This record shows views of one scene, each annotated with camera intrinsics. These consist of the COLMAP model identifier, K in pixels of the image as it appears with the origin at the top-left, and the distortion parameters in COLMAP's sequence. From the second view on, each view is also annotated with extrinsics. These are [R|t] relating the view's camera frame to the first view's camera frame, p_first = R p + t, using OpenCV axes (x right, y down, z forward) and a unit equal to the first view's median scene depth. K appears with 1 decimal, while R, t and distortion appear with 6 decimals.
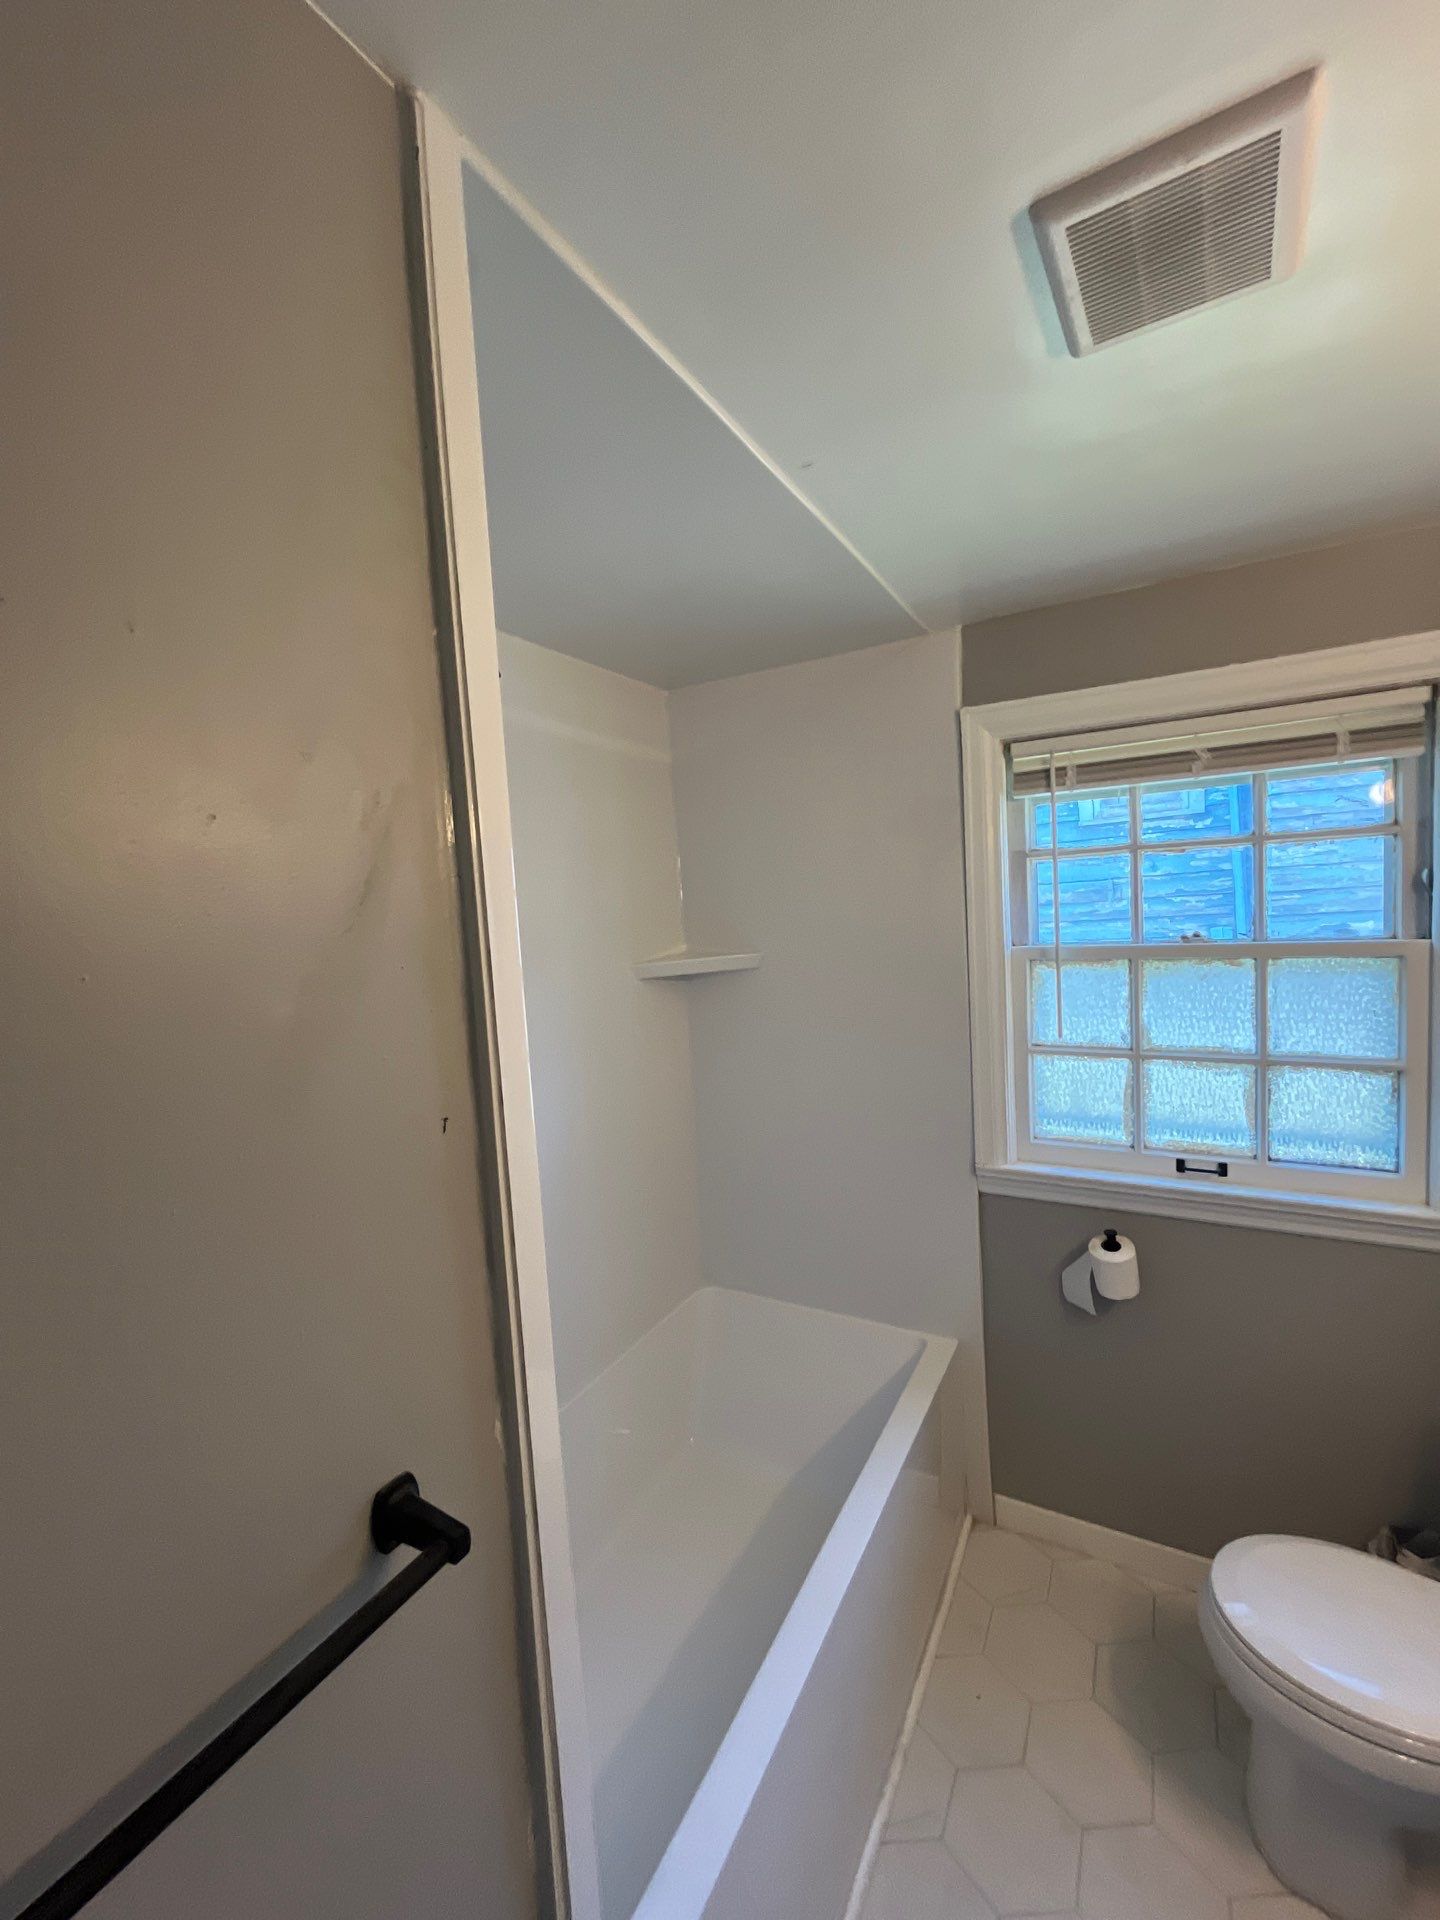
lens RADIAL K [[766.0, 0, 720.3], [0, 766.0, 956.0], [0, 0, 1]] dist [-0.005111, 0.000480]
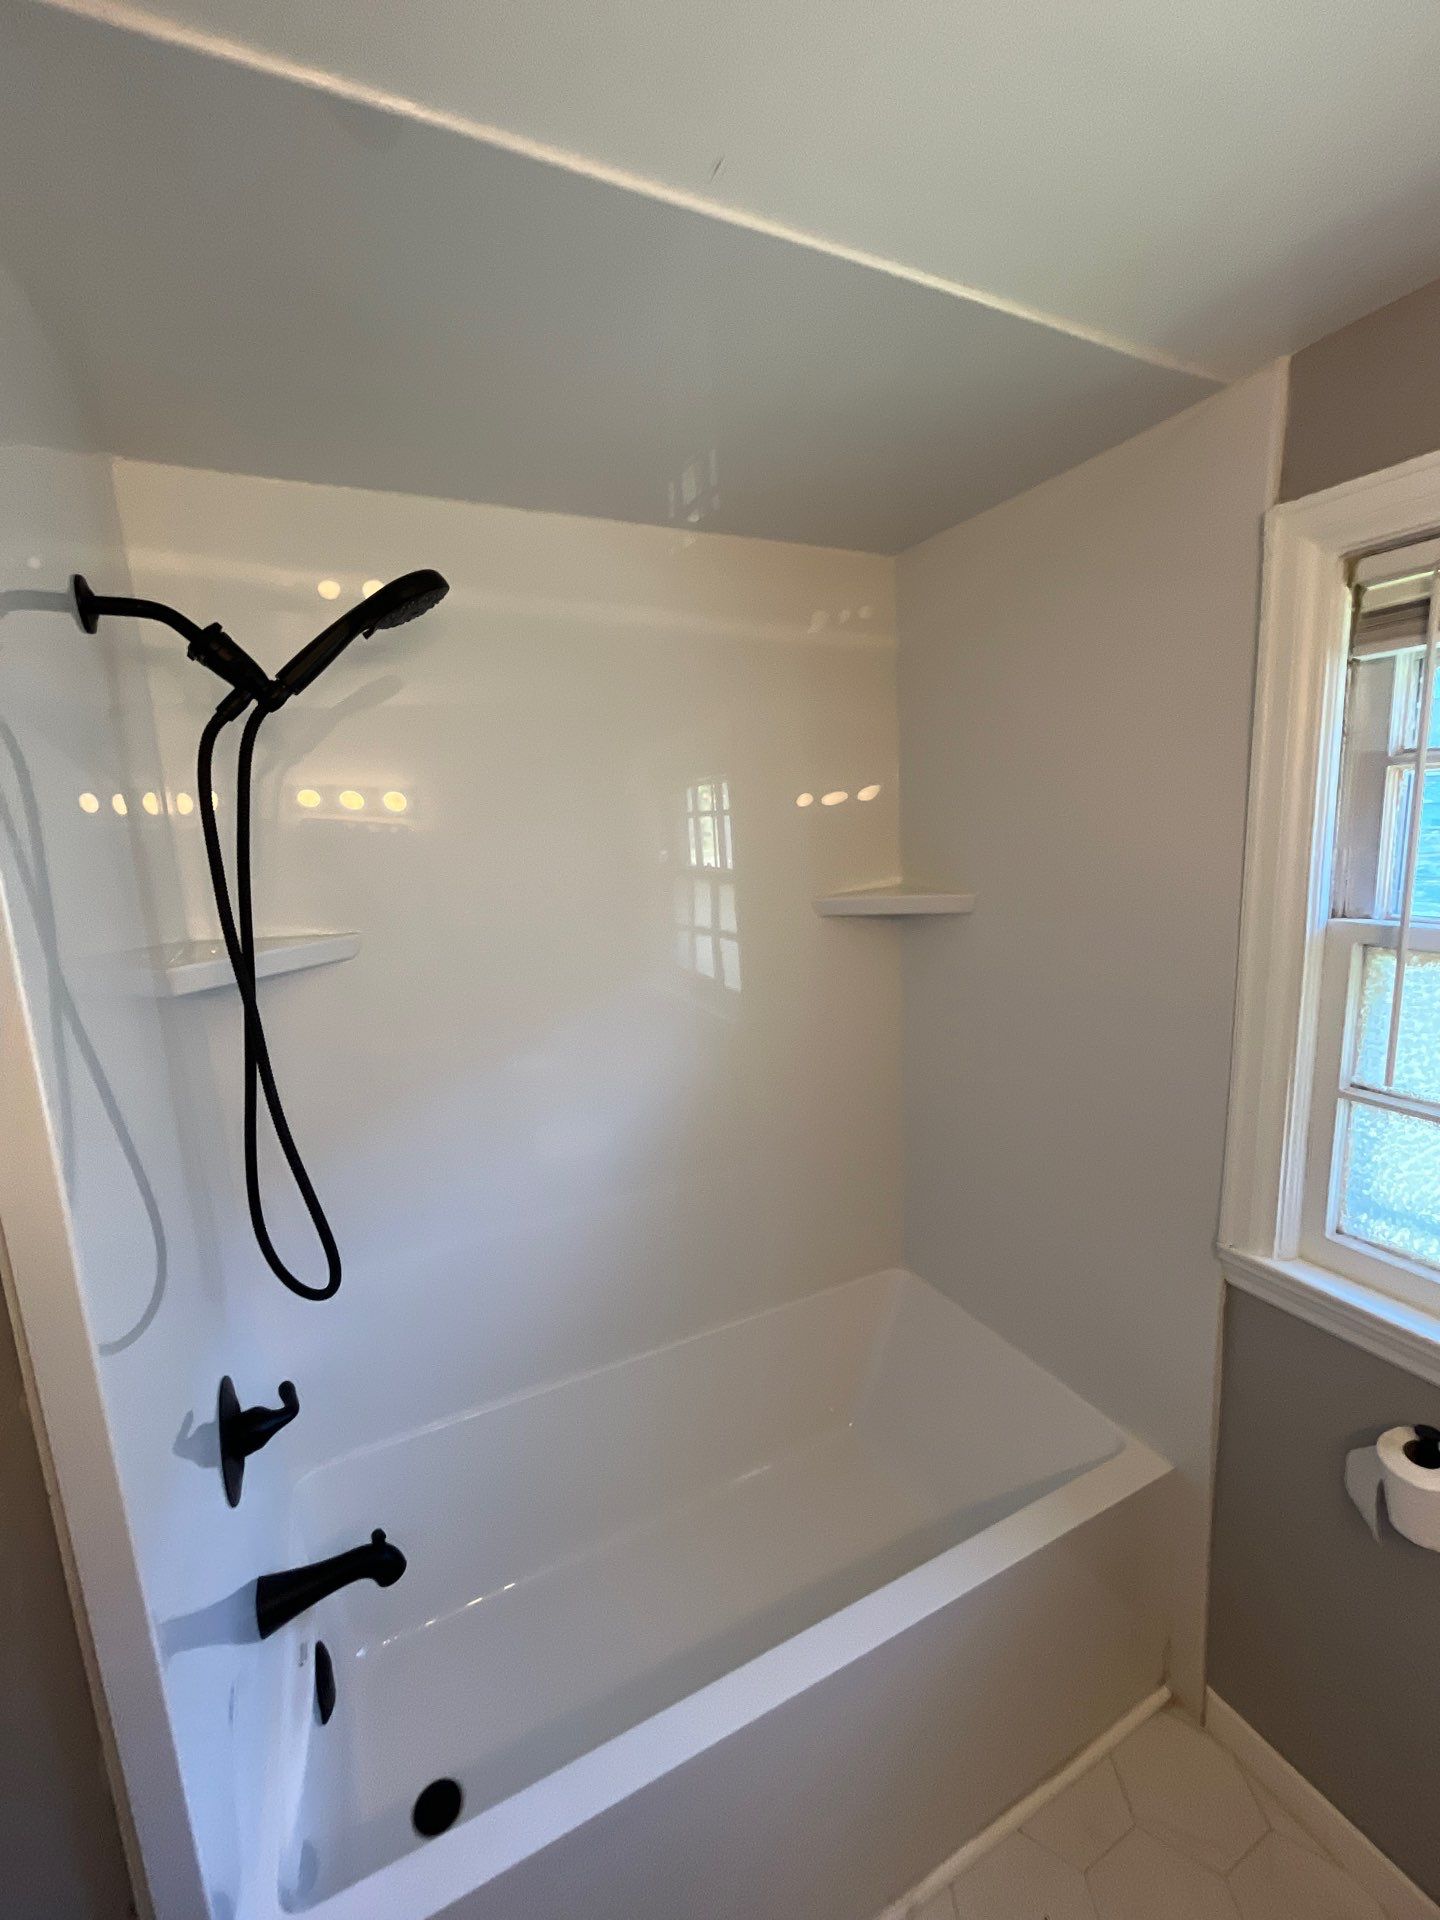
lens RADIAL K [[766.0, 0, 714.8], [0, 766.0, 954.2], [0, 0, 1]] dist [-0.005111, 0.000480]
pose [[0.830305, 0.112582, -0.545820, 0.312791], [-0.044715, 0.989684, 0.136114, -0.044811], [0.555513, -0.088610, 0.826773, 0.242655]]
